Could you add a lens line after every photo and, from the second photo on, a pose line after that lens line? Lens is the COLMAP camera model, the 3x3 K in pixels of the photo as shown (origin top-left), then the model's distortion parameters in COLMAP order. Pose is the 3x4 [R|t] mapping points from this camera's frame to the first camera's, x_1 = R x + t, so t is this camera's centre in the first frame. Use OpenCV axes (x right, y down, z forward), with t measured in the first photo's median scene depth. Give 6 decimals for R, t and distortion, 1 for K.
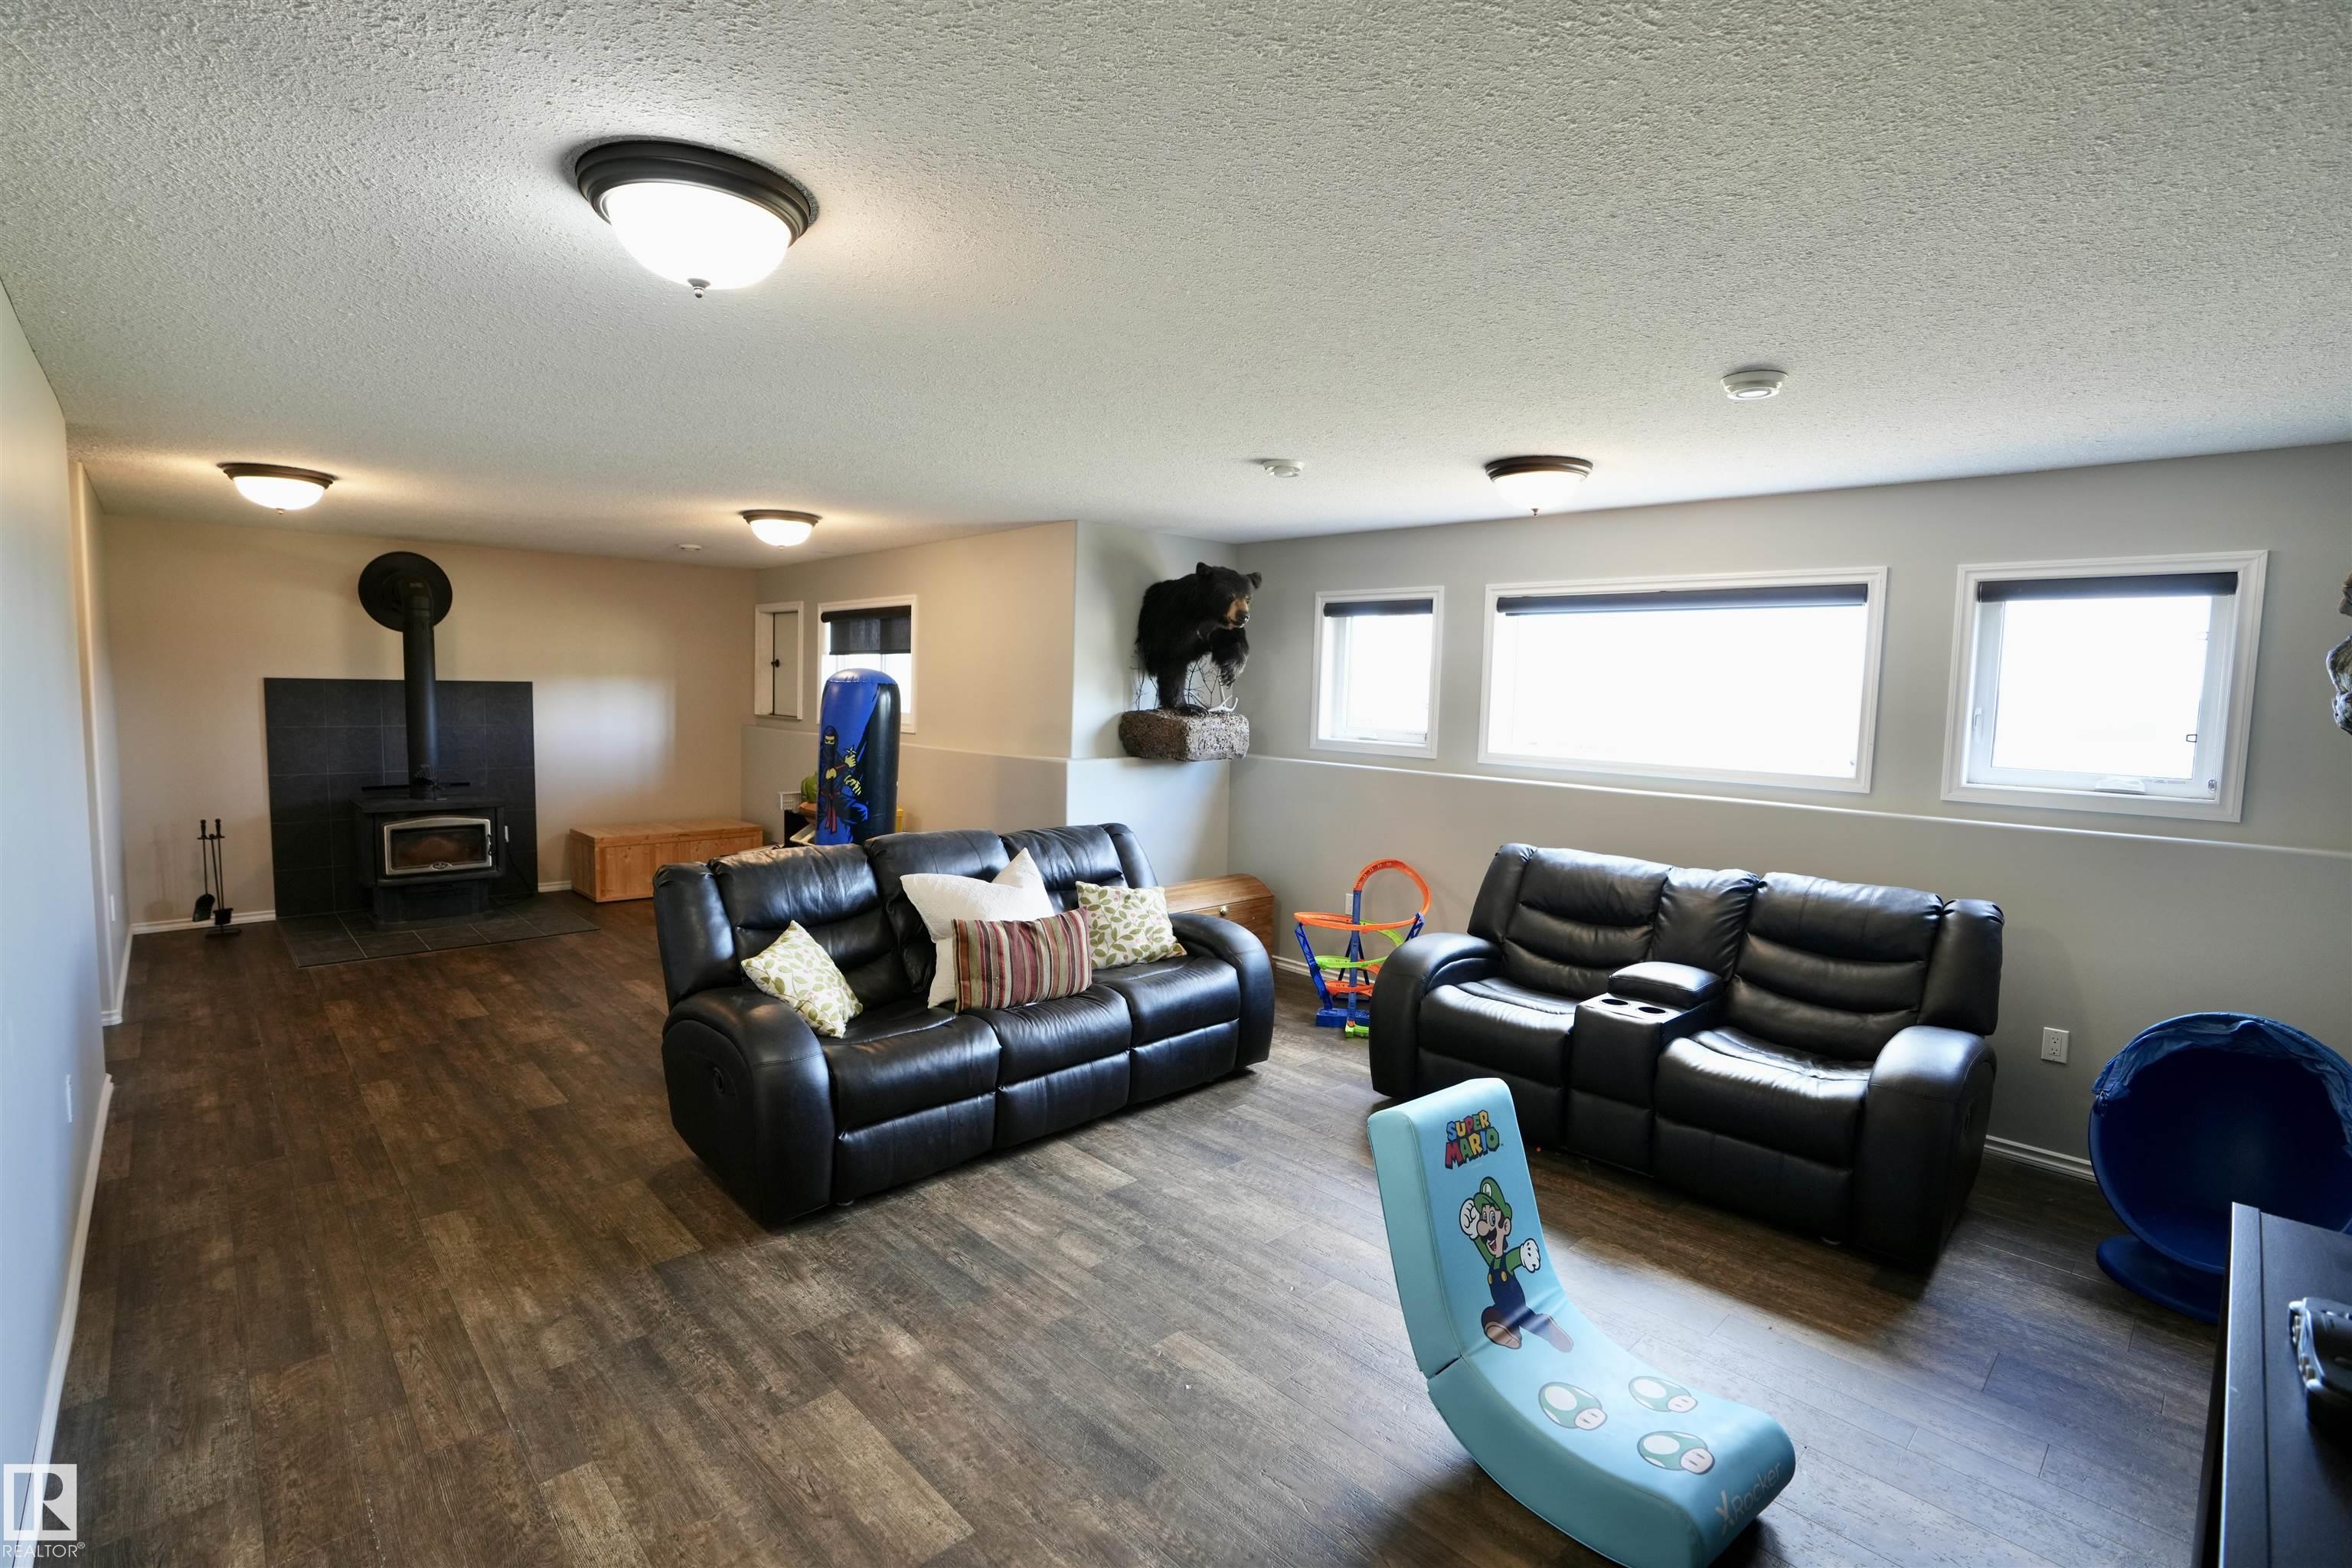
lens RADIAL K [[1109.8, 0, 1179.8], [0, 1109.8, 786.3], [0, 0, 1]] dist [-0.072494, 0.031320]
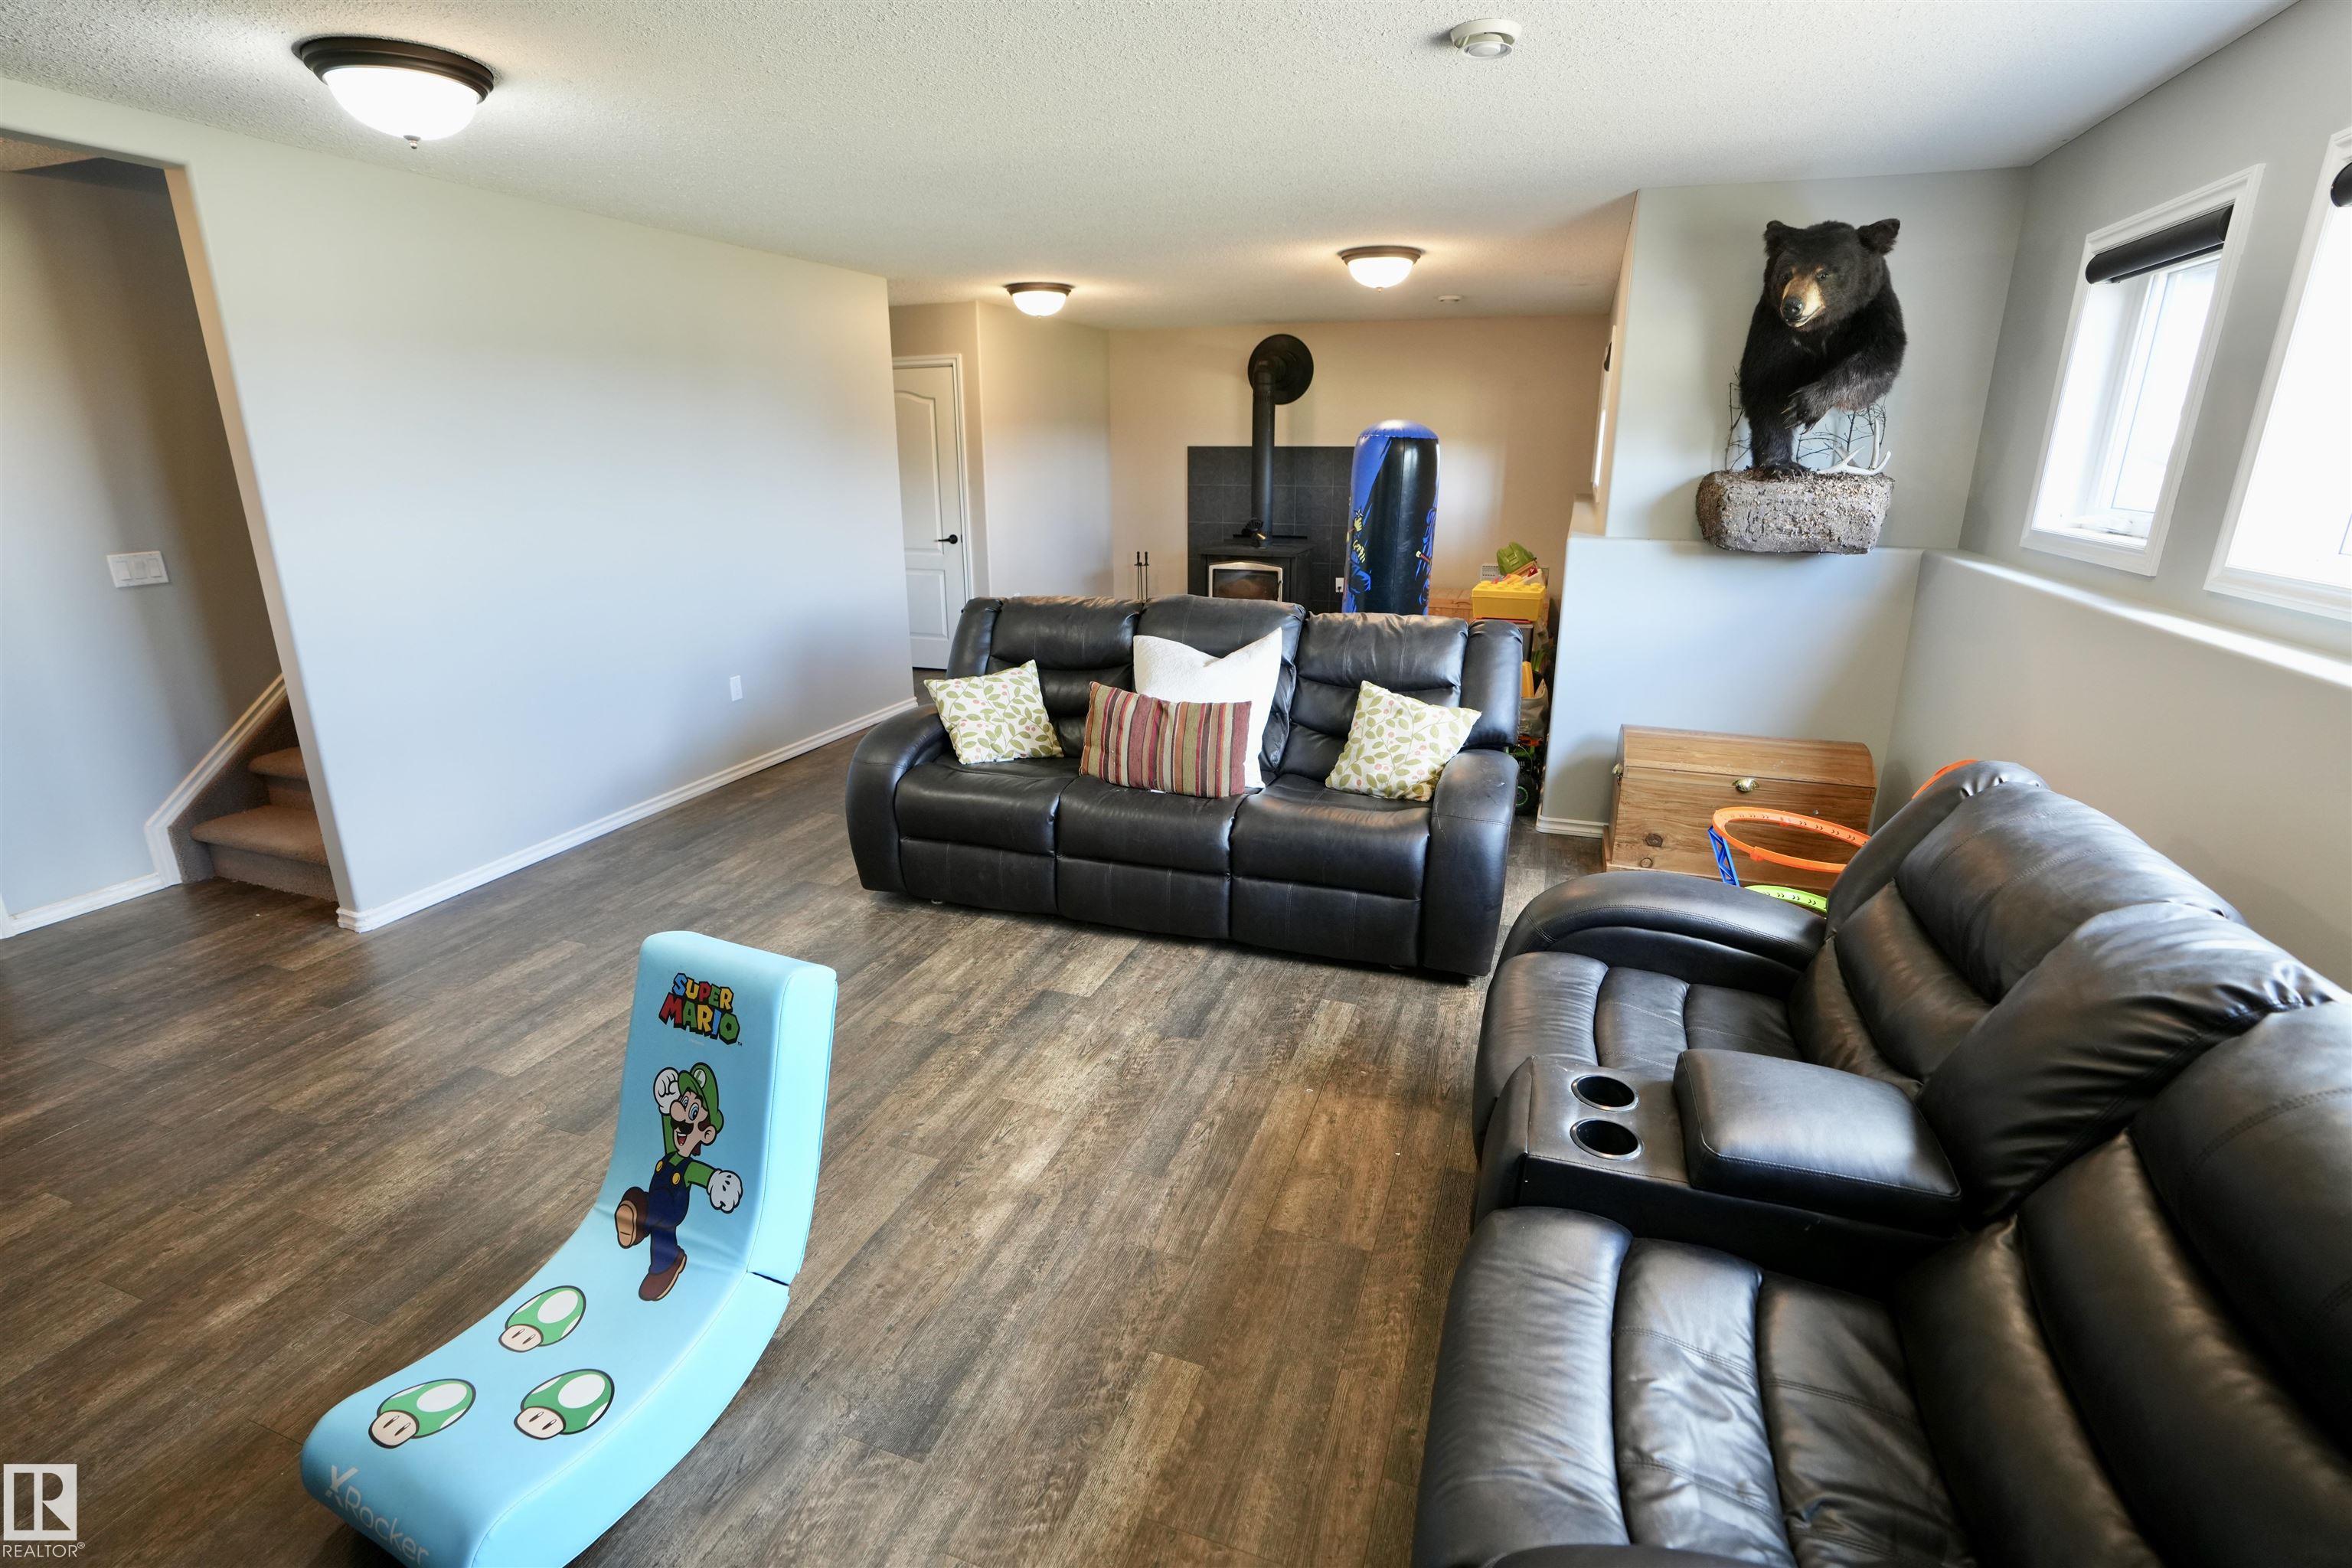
lens RADIAL K [[1106.7, 0, 1192.2], [0, 1106.7, 785.0], [0, 0, 1]] dist [-0.073758, 0.028289]
pose [[0.433376, 0.240714, -0.868471, 0.660778], [-0.067252, 0.969620, 0.235190, -0.025011], [0.898701, -0.043519, 0.436398, 0.616351]]
